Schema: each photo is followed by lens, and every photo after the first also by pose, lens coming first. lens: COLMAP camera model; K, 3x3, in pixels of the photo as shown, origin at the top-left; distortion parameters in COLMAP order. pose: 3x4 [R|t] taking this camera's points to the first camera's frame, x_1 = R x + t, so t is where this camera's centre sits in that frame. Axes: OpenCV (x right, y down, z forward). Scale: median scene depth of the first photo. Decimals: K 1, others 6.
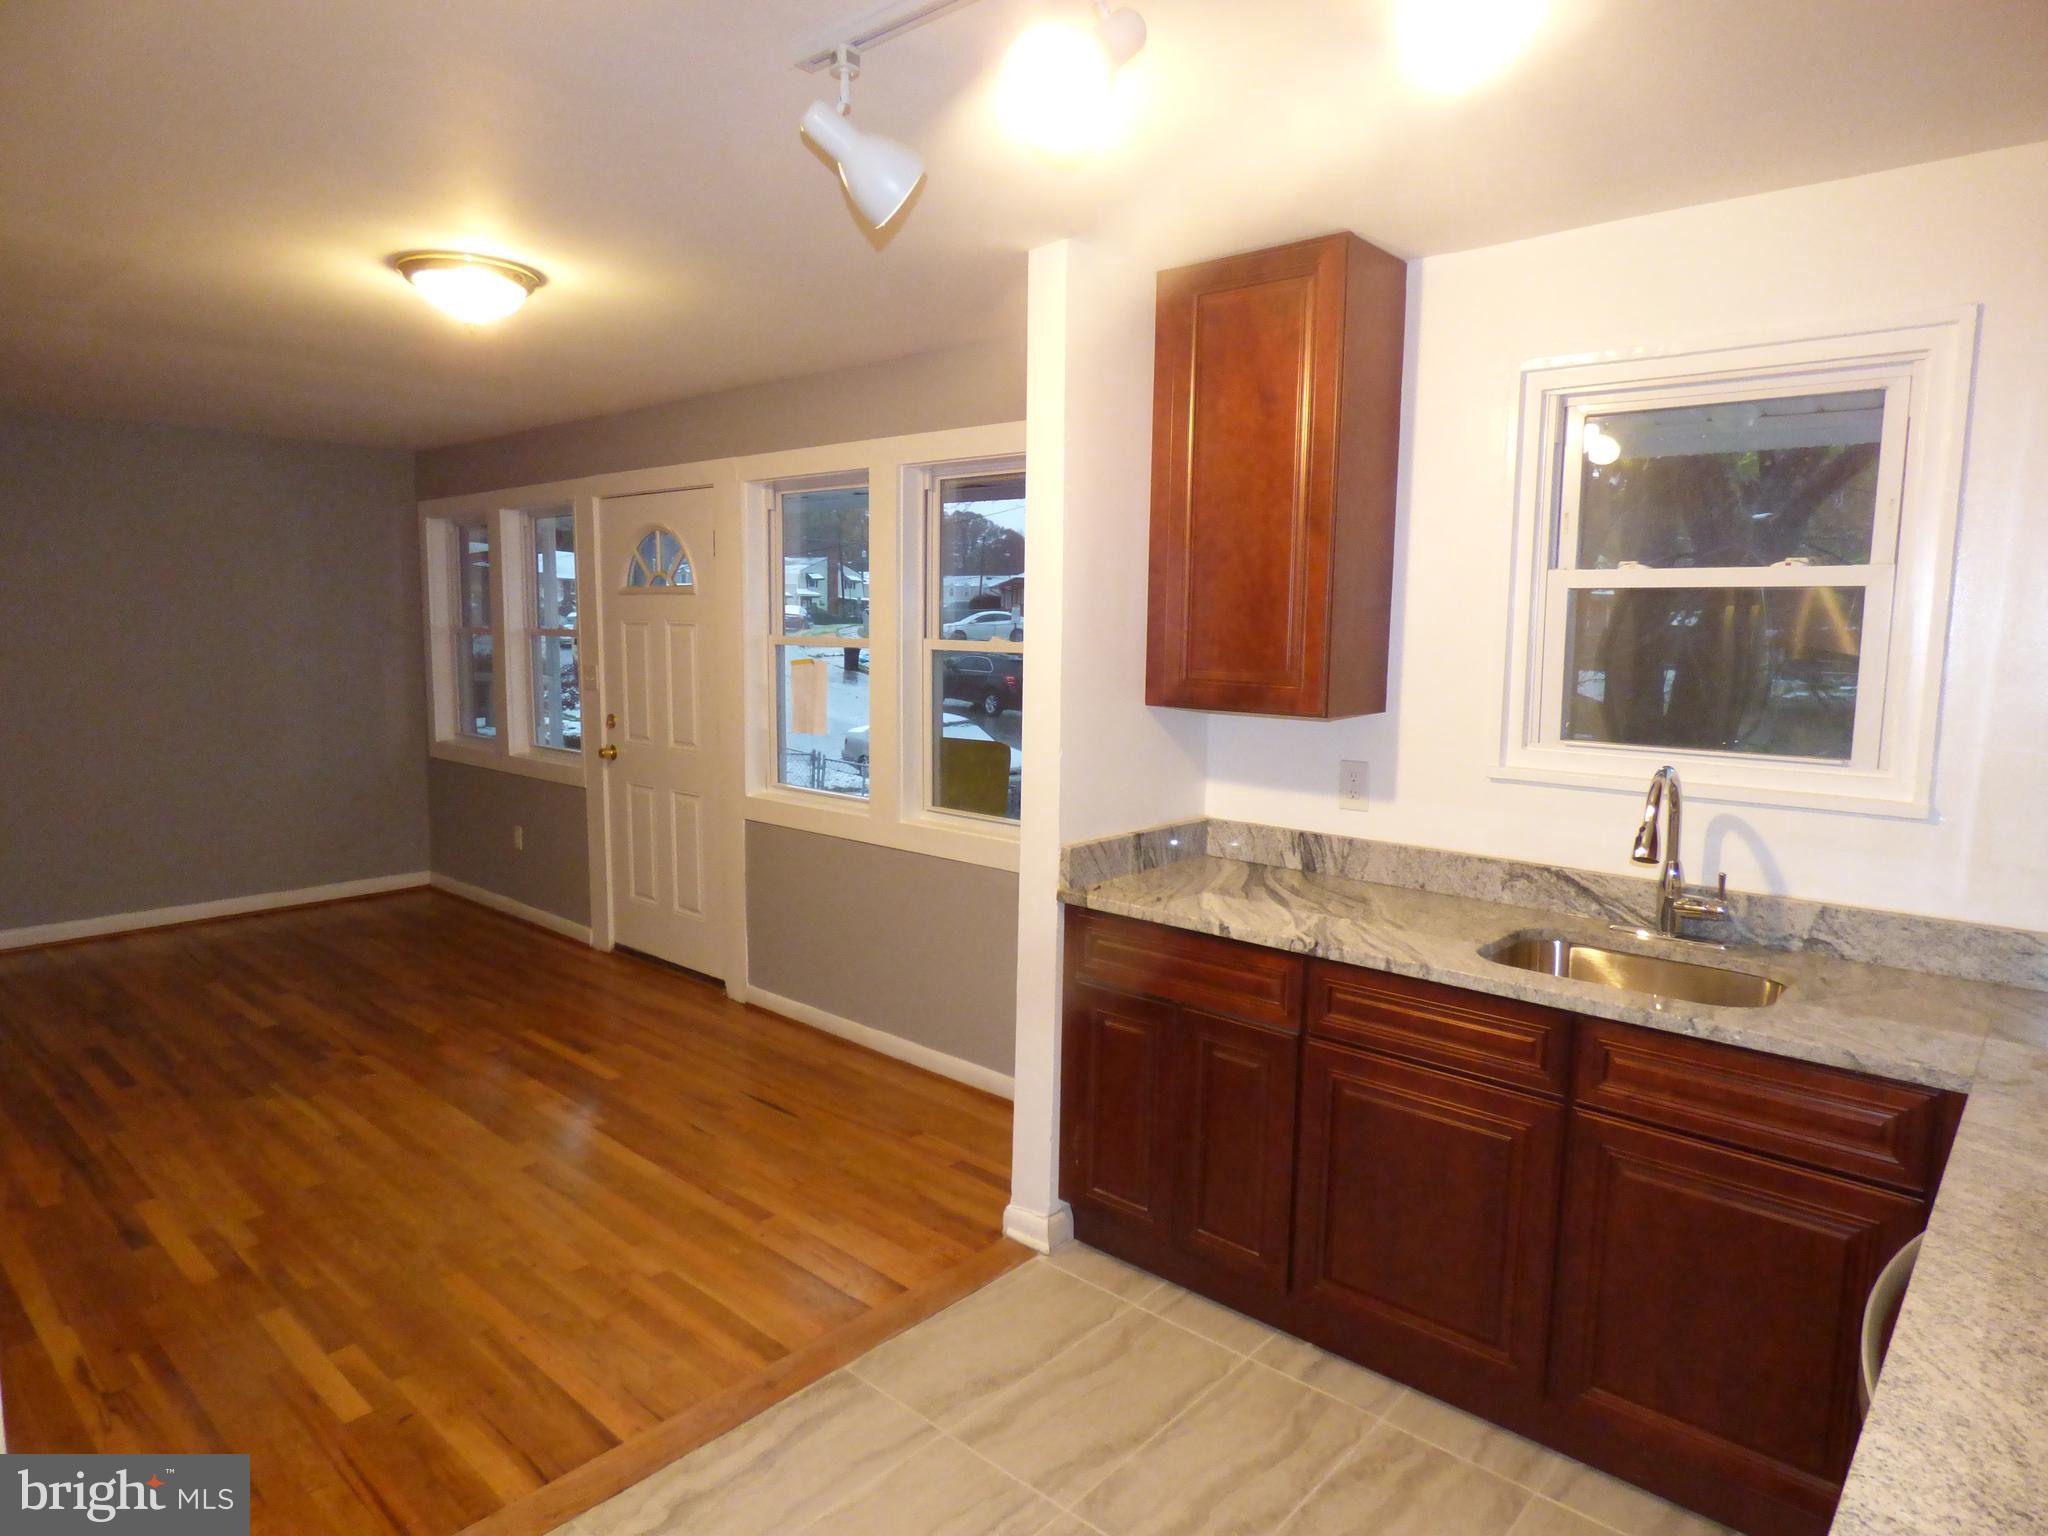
lens RADIAL K [[1229.1, 0, 1030.7], [0, 1229.1, 765.7], [0, 0, 1]] dist [-0.012081, 0.003056]
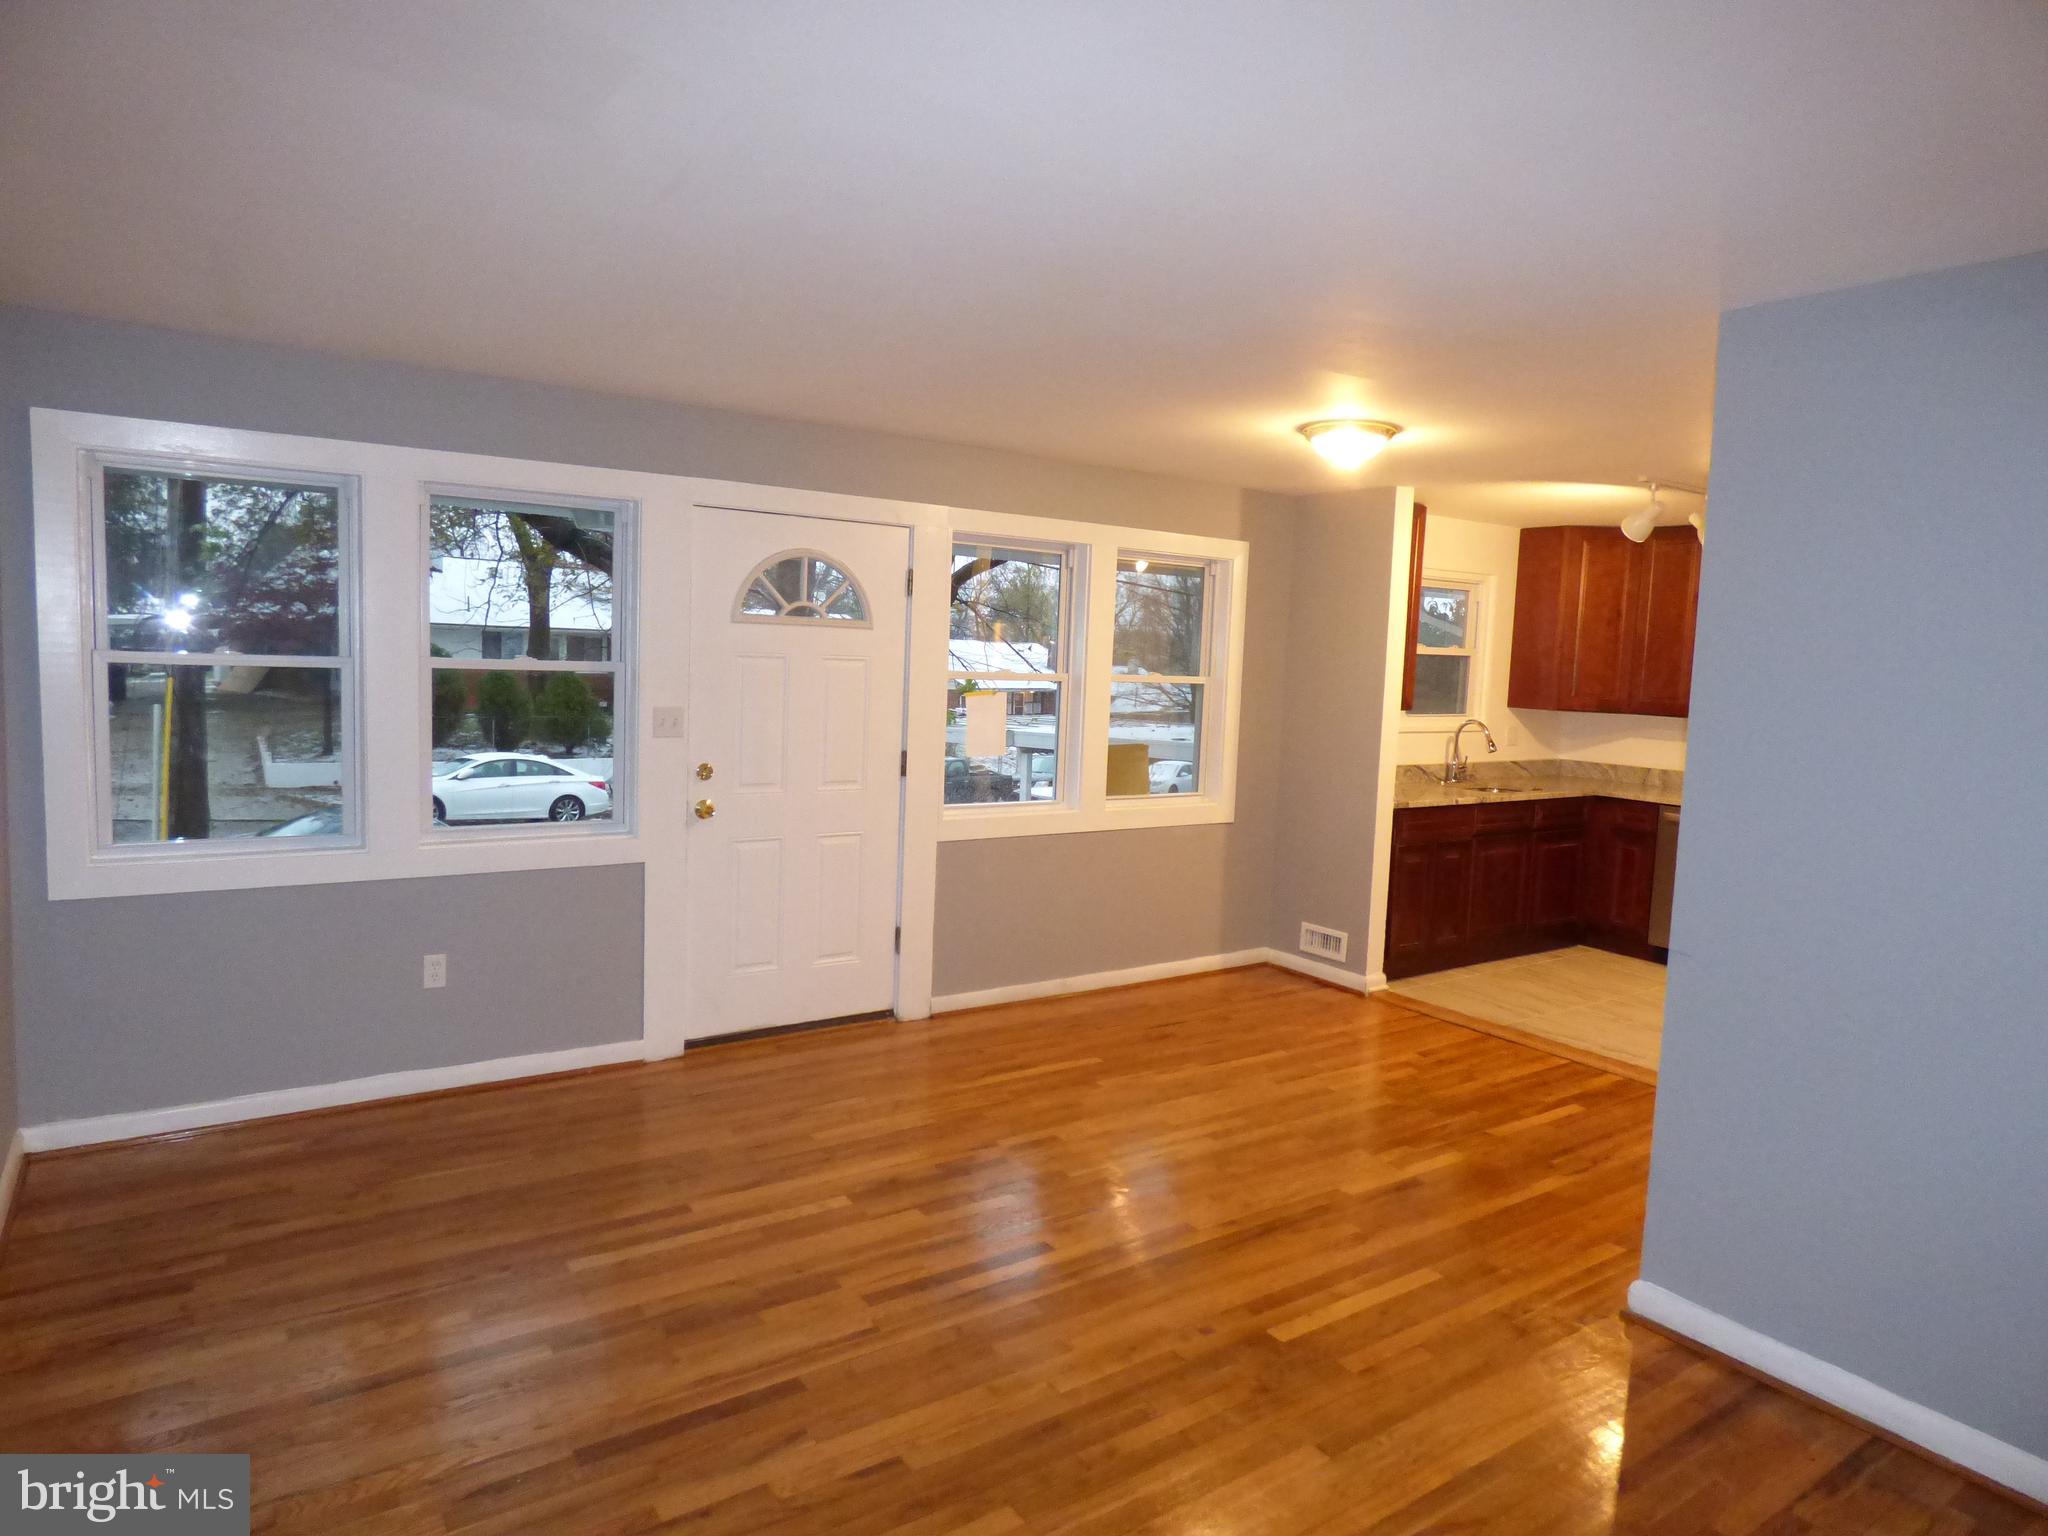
lens RADIAL K [[1229.1, 0, 1025.8], [0, 1229.1, 754.7], [0, 0, 1]] dist [-0.012081, 0.003056]
pose [[0.236894, -0.086039, 0.967718, -1.992495], [0.082173, 0.994276, 0.068284, -0.158355], [-0.968054, 0.063344, 0.242608, 1.054936]]
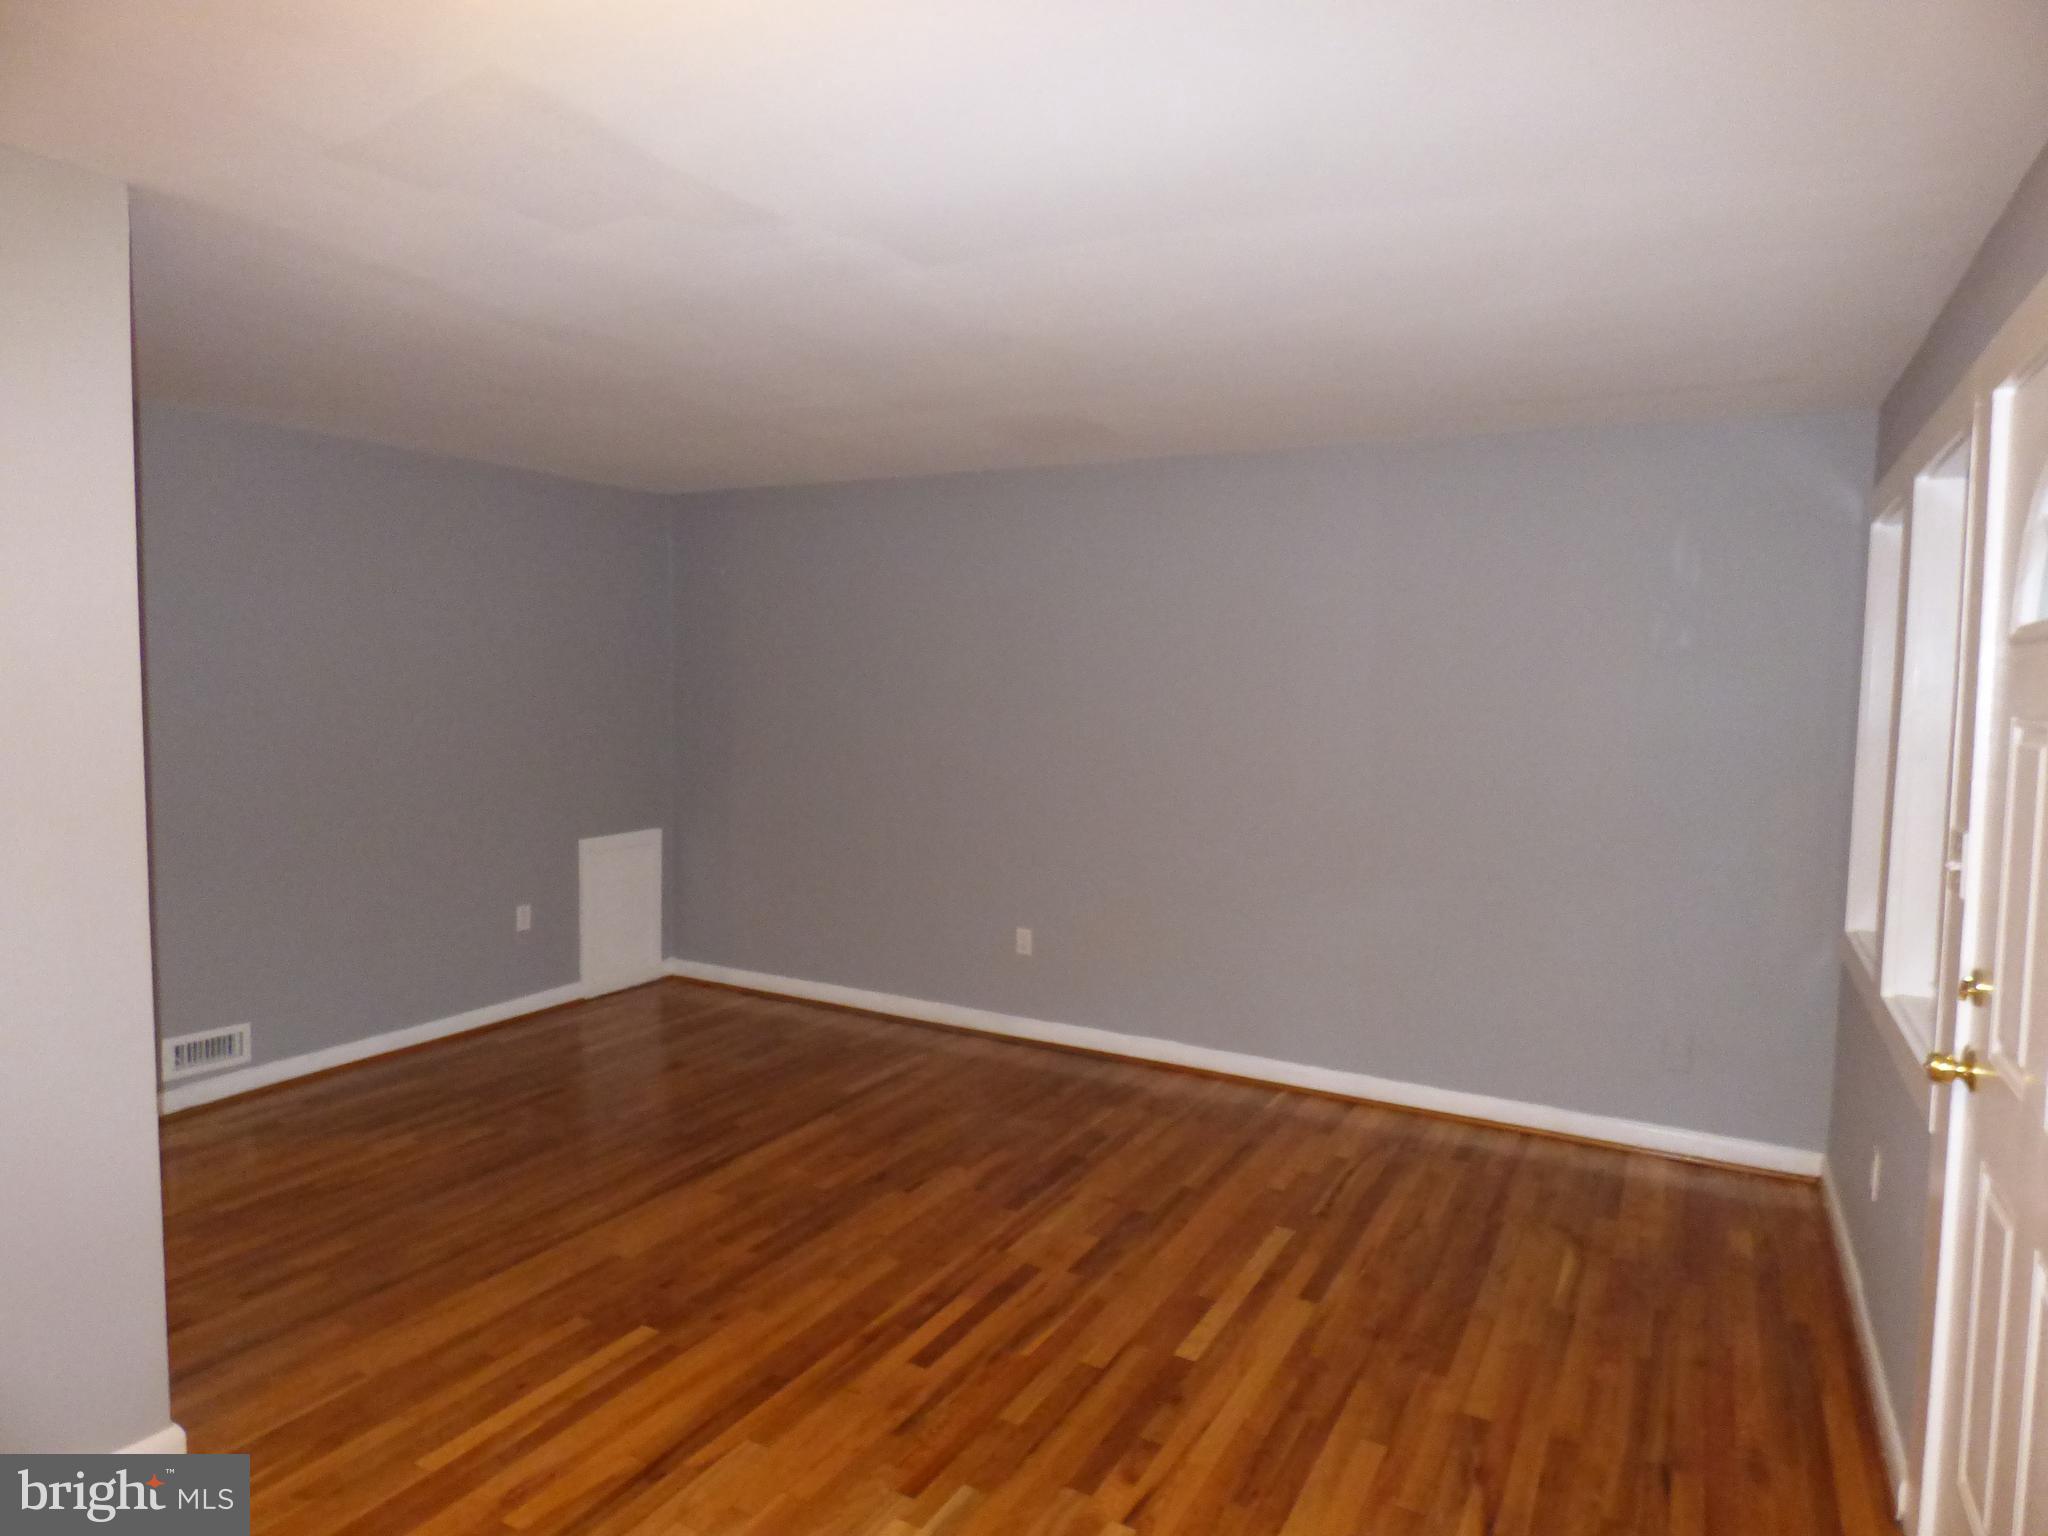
lens RADIAL K [[1229.1, 0, 1035.7], [0, 1229.1, 753.9], [0, 0, 1]] dist [-0.012081, 0.003056]
pose [[0.225635, 0.056361, -0.972580, -0.089472], [-0.132876, 0.990776, 0.026589, -0.142381], [0.965108, 0.123233, 0.231042, 1.142081]]
